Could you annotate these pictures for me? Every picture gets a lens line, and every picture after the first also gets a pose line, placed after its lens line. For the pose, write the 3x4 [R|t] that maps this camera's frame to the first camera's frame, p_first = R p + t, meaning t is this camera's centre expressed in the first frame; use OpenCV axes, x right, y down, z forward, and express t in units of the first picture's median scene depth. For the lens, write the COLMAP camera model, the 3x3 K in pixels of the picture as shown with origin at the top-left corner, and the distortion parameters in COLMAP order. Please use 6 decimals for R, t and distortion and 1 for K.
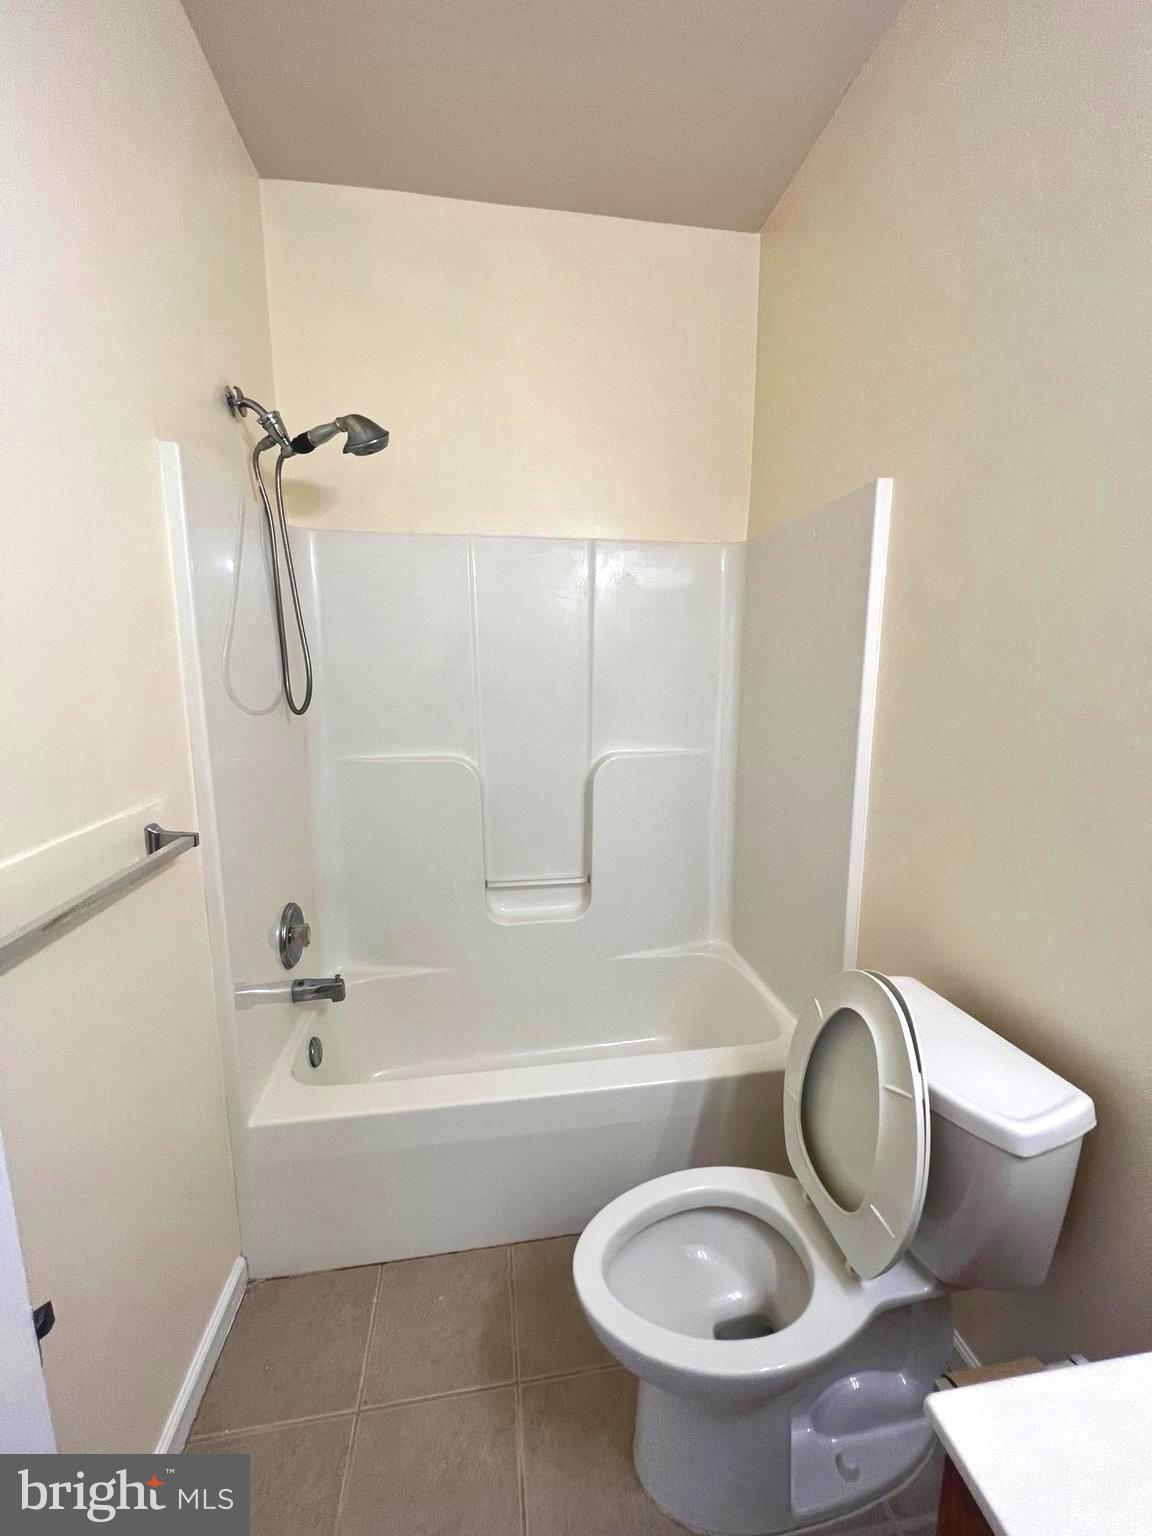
lens RADIAL K [[624.4, 0, 576.0], [0, 624.4, 768.0], [0, 0, 1]] dist [0.012517, 0.000003]
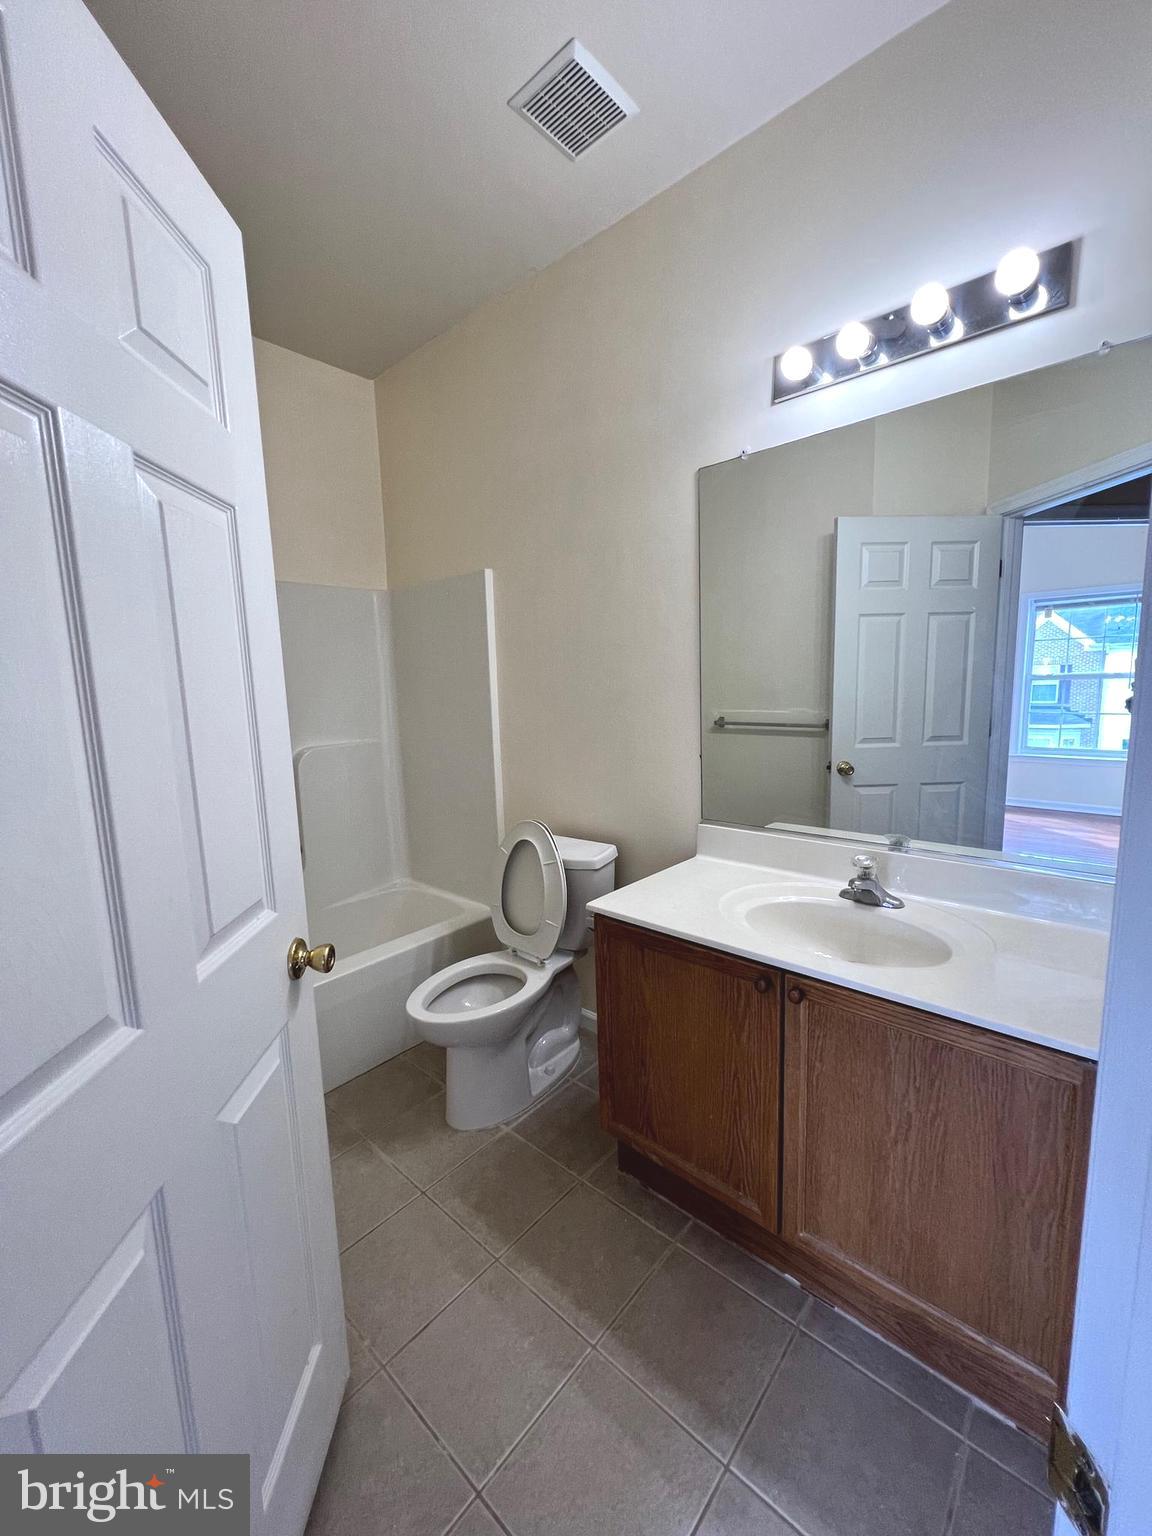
lens RADIAL K [[624.4, 0, 576.0], [0, 624.4, 768.0], [0, 0, 1]] dist [0.012517, 0.000003]
pose [[0.772701, -0.102904, 0.626374, -0.666246], [0.126330, 0.991963, 0.007122, 0.167679], [-0.622073, 0.073627, 0.779490, -0.686752]]
